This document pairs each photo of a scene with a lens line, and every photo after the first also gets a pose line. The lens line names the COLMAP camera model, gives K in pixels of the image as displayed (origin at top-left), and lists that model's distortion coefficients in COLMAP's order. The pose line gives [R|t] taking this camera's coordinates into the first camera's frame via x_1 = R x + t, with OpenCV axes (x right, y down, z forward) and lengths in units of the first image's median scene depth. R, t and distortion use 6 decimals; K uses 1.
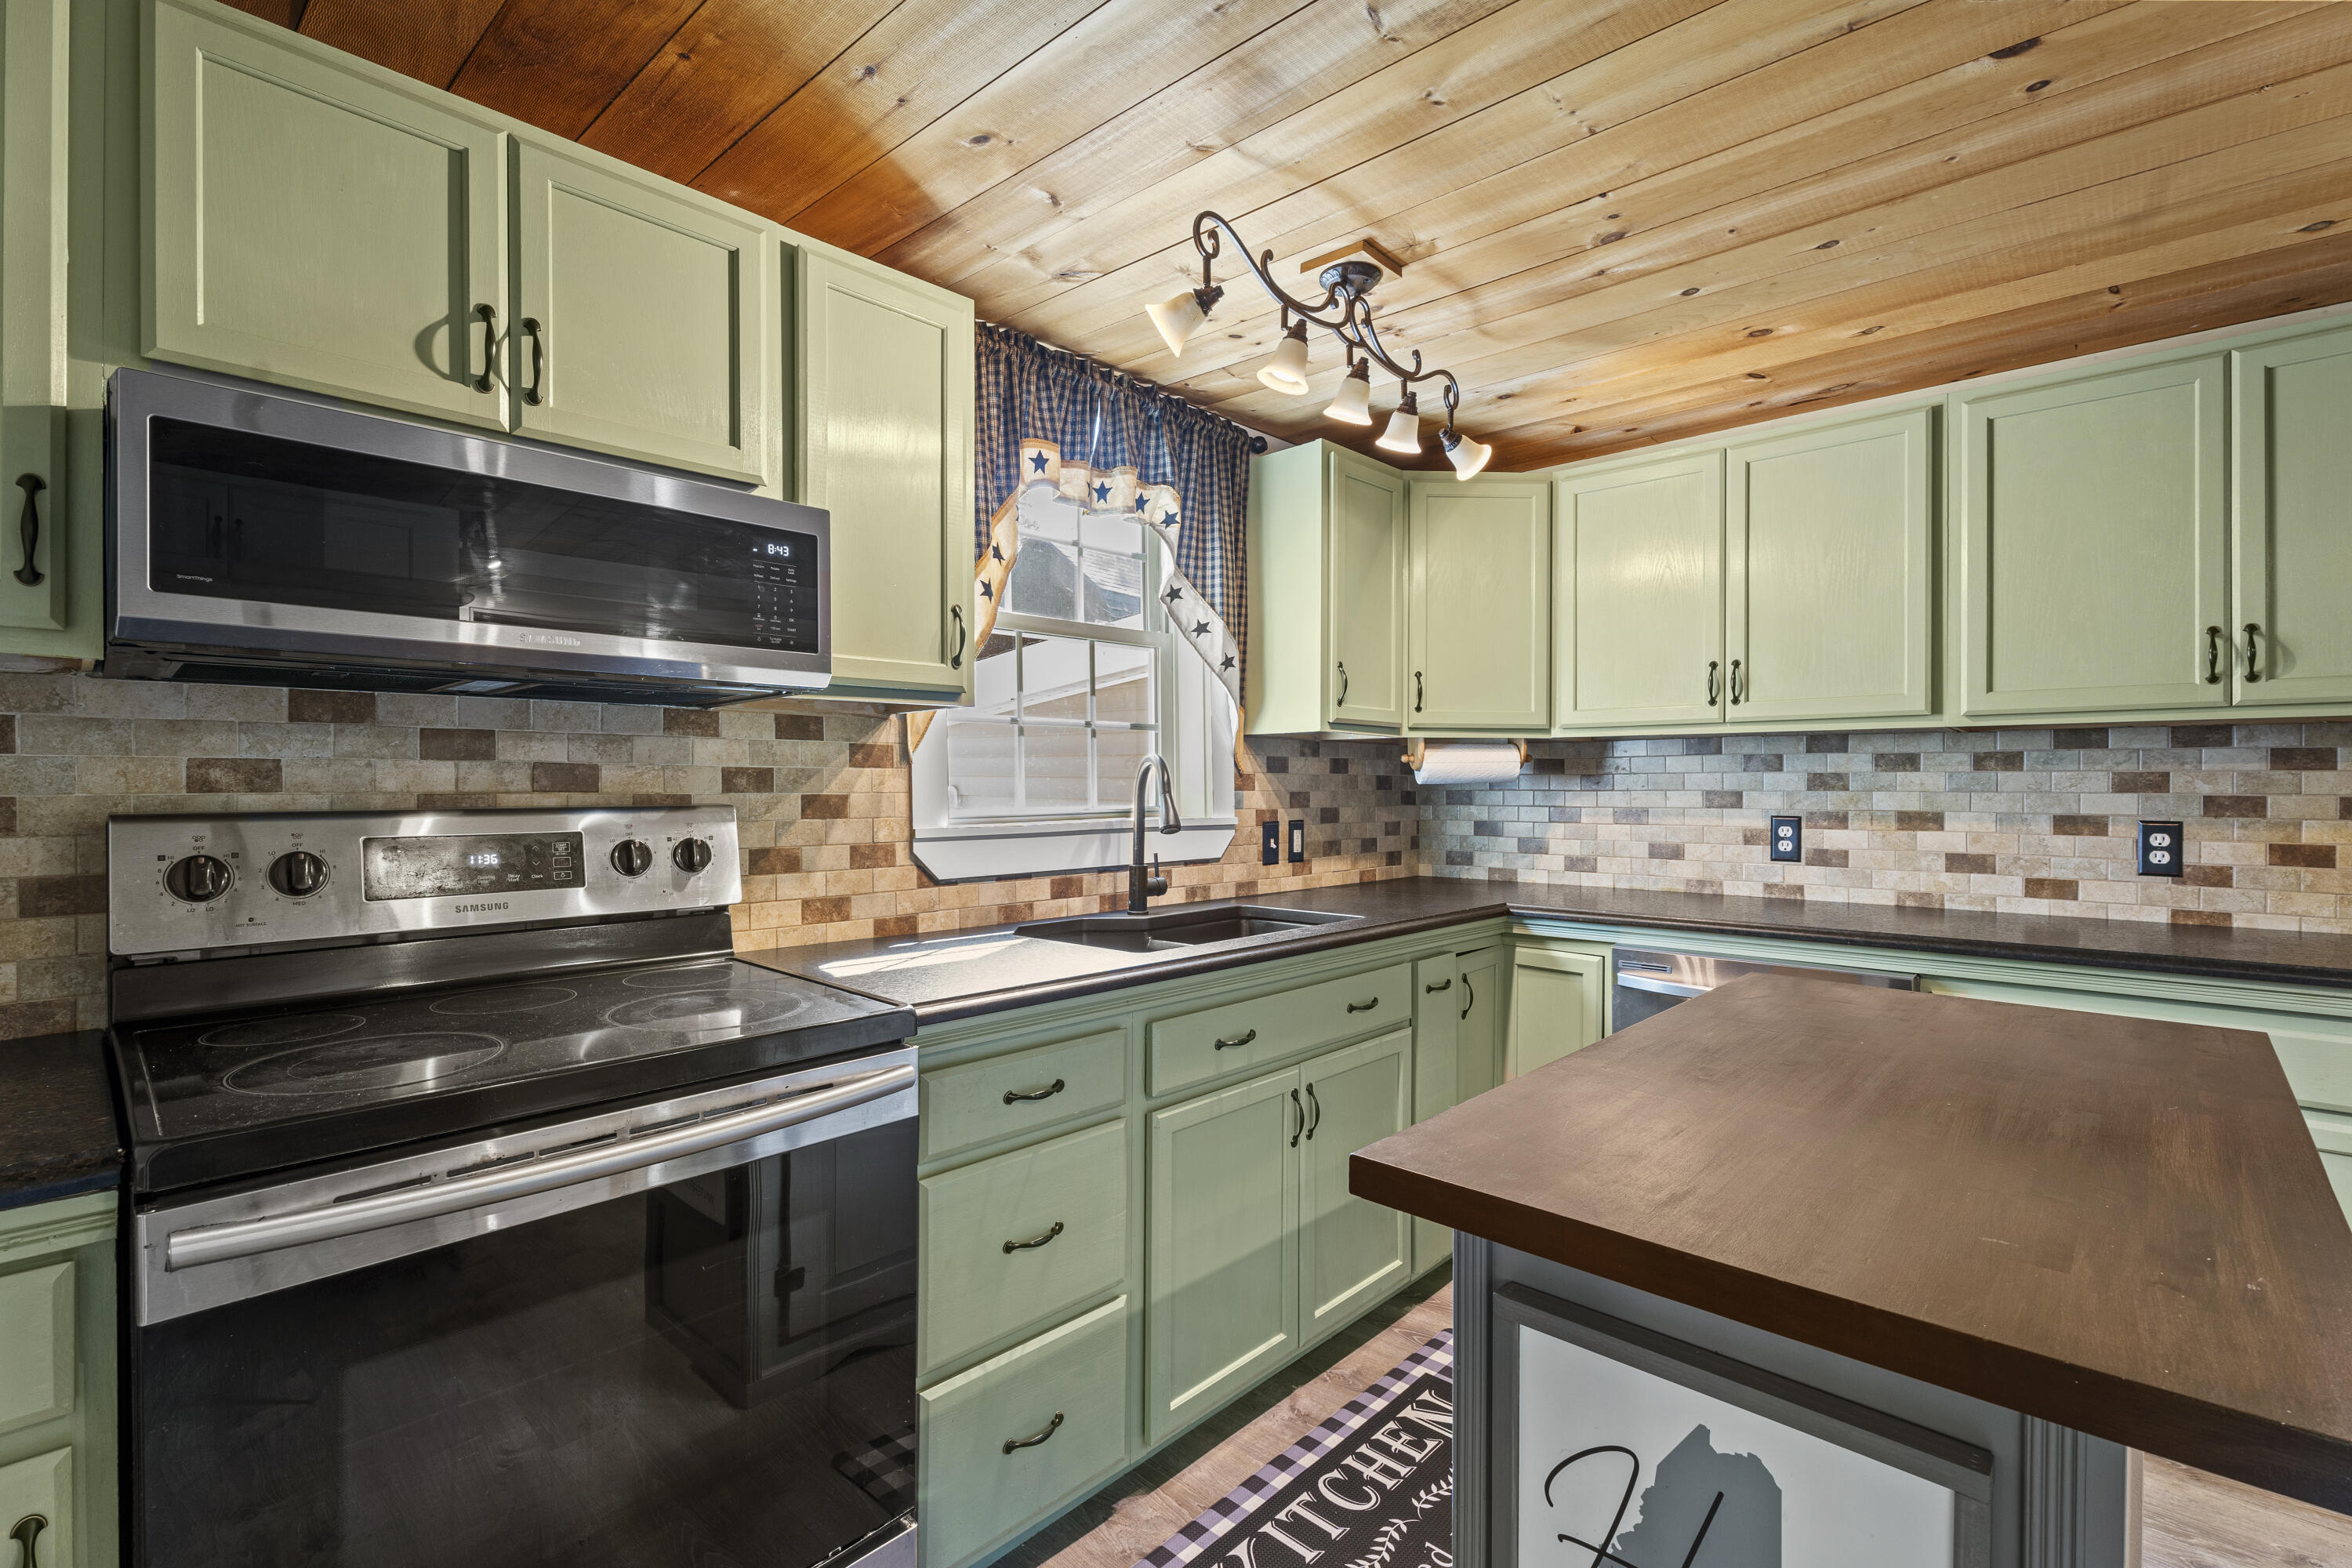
lens RADIAL K [[1060.9, 0, 1173.1], [0, 1060.9, 790.5], [0, 0, 1]] dist [-0.000832, 0.001312]
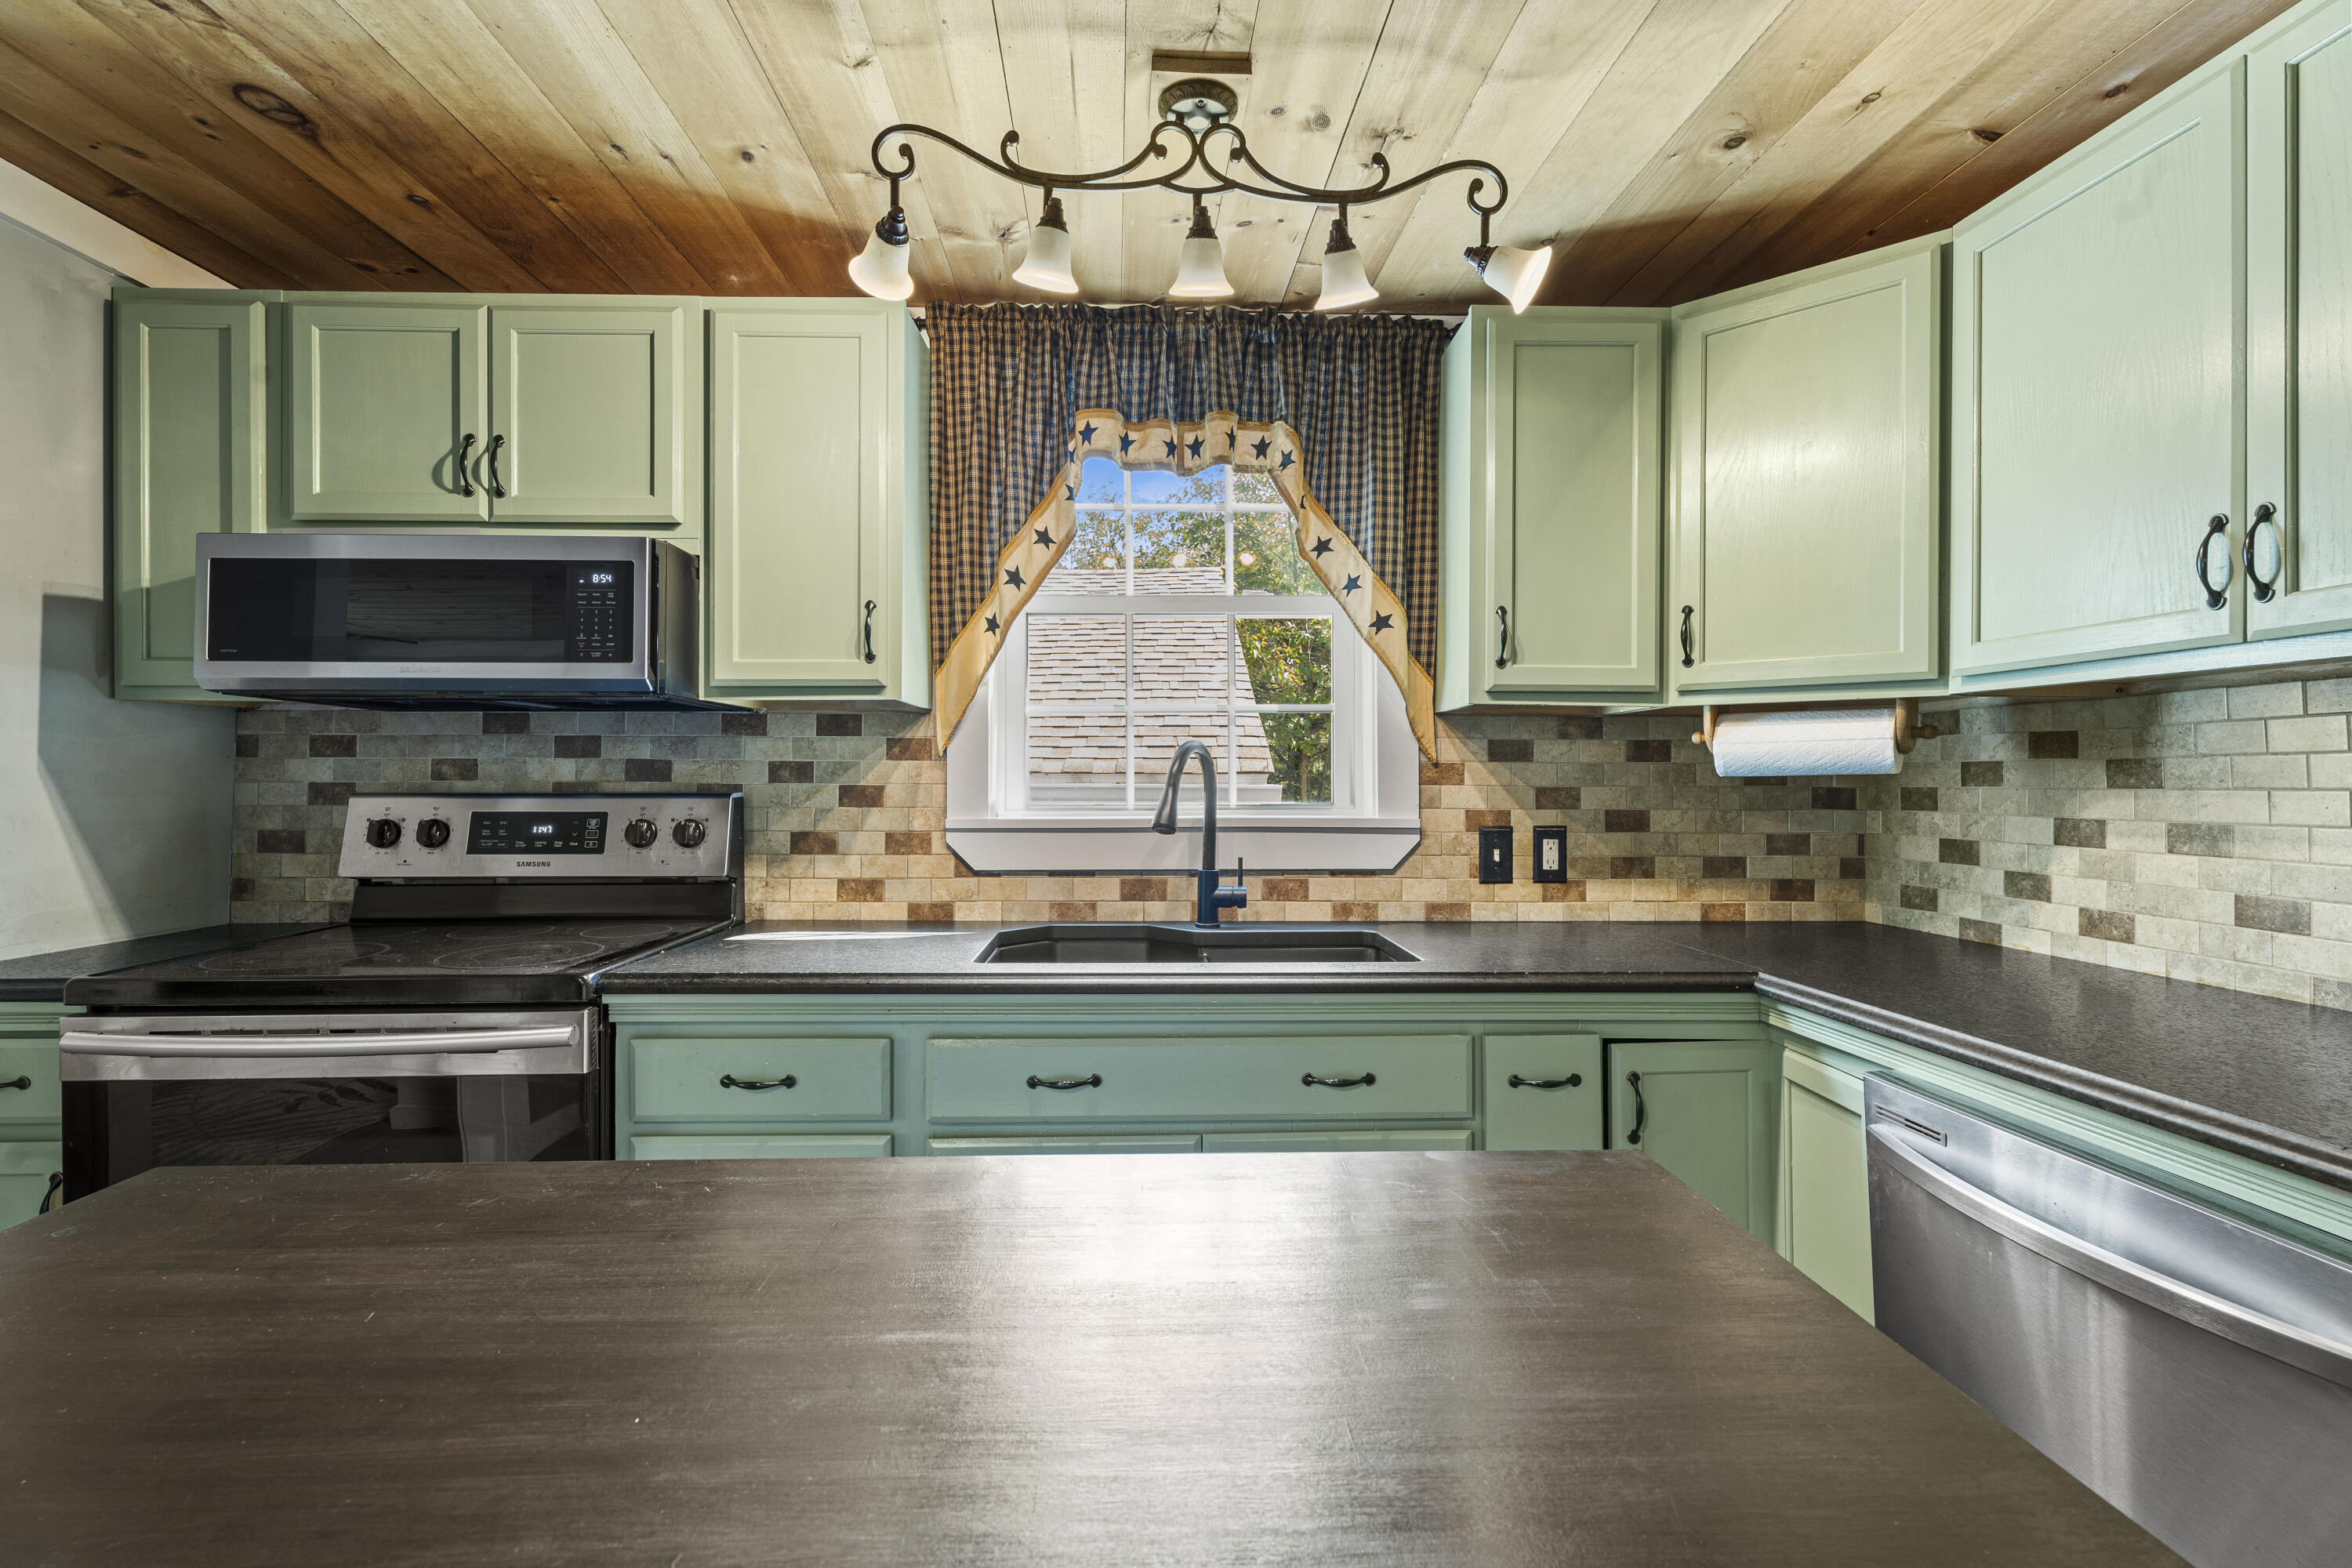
lens RADIAL K [[1060.9, 0, 1167.2], [0, 1060.9, 774.8], [0, 0, 1]] dist [-0.000832, 0.001312]
pose [[0.707899, -0.001588, -0.706312, 0.584787], [-0.005709, 0.999952, -0.007971, -0.000036], [0.706291, 0.009675, 0.707855, 0.386065]]
